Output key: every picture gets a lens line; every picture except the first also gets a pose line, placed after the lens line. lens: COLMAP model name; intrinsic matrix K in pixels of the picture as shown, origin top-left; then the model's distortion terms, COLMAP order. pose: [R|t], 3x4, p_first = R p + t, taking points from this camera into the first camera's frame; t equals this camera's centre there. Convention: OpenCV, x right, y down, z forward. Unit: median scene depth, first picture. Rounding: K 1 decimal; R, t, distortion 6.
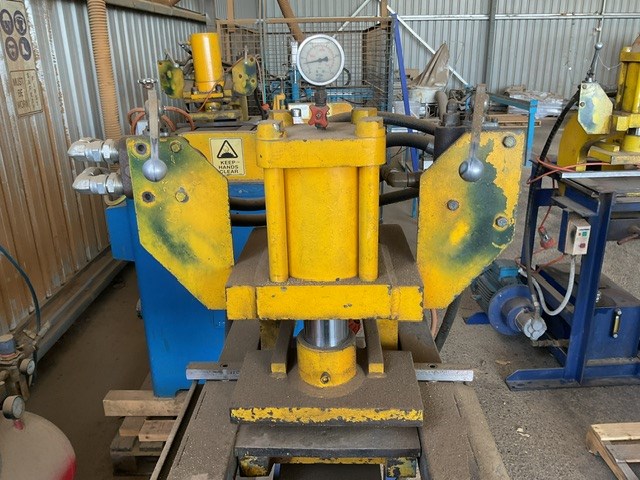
lens RADIAL K [[535.6, 0, 320.0], [0, 535.6, 240.0], [0, 0, 1]] dist [0.075861, -0.151998]
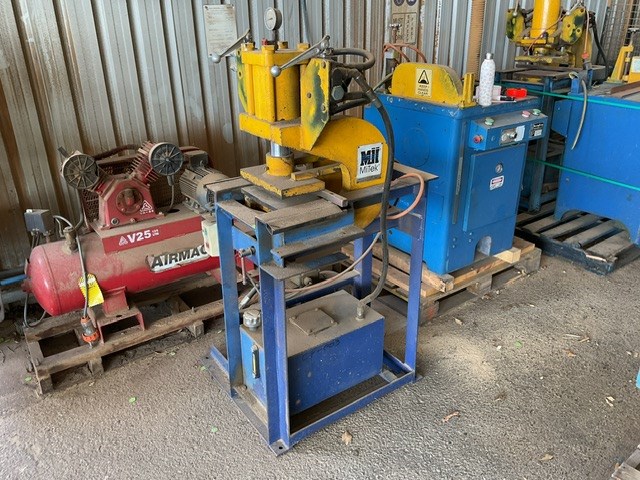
lens RADIAL K [[535.6, 0, 320.0], [0, 535.6, 240.0], [0, 0, 1]] dist [0.075861, -0.151998]
pose [[0.598832, 0.339787, -0.725221, 0.522663], [-0.266704, 0.938457, 0.219471, -0.002529], [0.755162, 0.061993, 0.652601, -0.069692]]
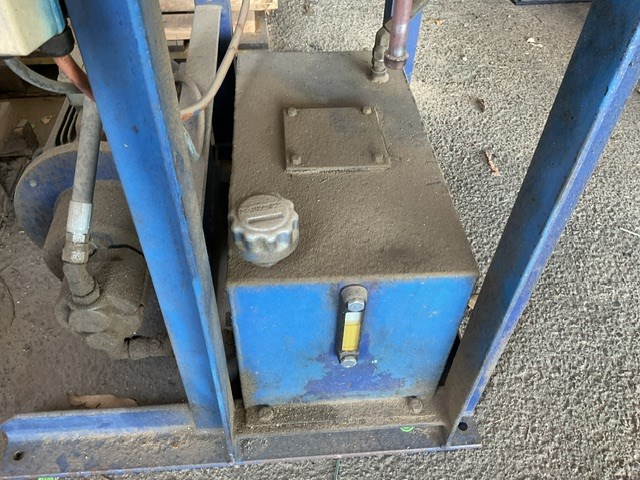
lens RADIAL K [[535.6, 0, 320.0], [0, 535.6, 240.0], [0, 0, 1]] dist [0.075861, -0.151998]
pose [[0.992420, -0.056908, 0.108923, -0.028438], [0.002493, 0.895462, 0.445131, 0.199706], [-0.122868, -0.441486, 0.888816, 0.160791]]
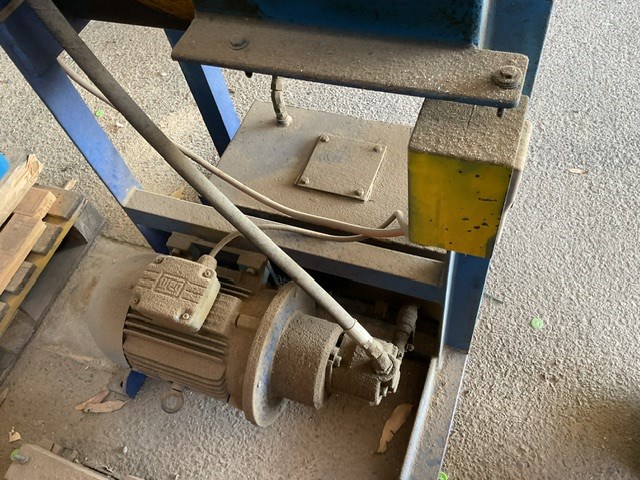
lens RADIAL K [[535.6, 0, 320.0], [0, 535.6, 240.0], [0, 0, 1]] dist [0.075861, -0.151998]
pose [[0.313930, -0.810458, 0.494577, -0.219312], [0.437255, 0.585794, 0.682388, 0.043189], [-0.842767, 0.002035, 0.538275, 0.234393]]
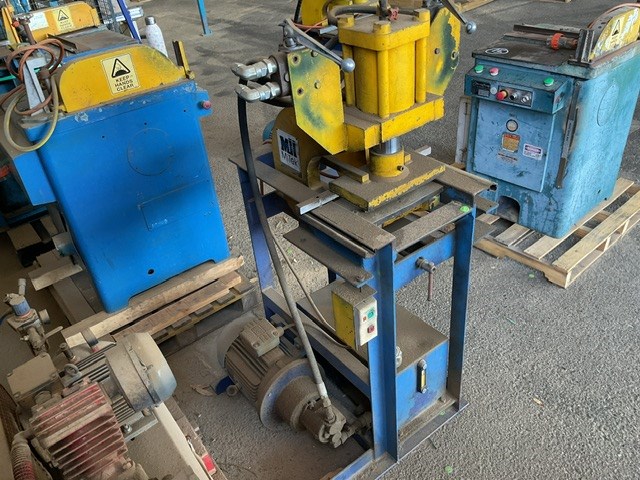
lens RADIAL K [[535.6, 0, 320.0], [0, 535.6, 240.0], [0, 0, 1]] dist [0.075861, -0.151998]
pose [[0.766462, -0.399427, 0.502985, -0.339934], [0.281483, 0.912794, 0.295930, -0.036673], [-0.577324, -0.085238, 0.812054, -0.089038]]
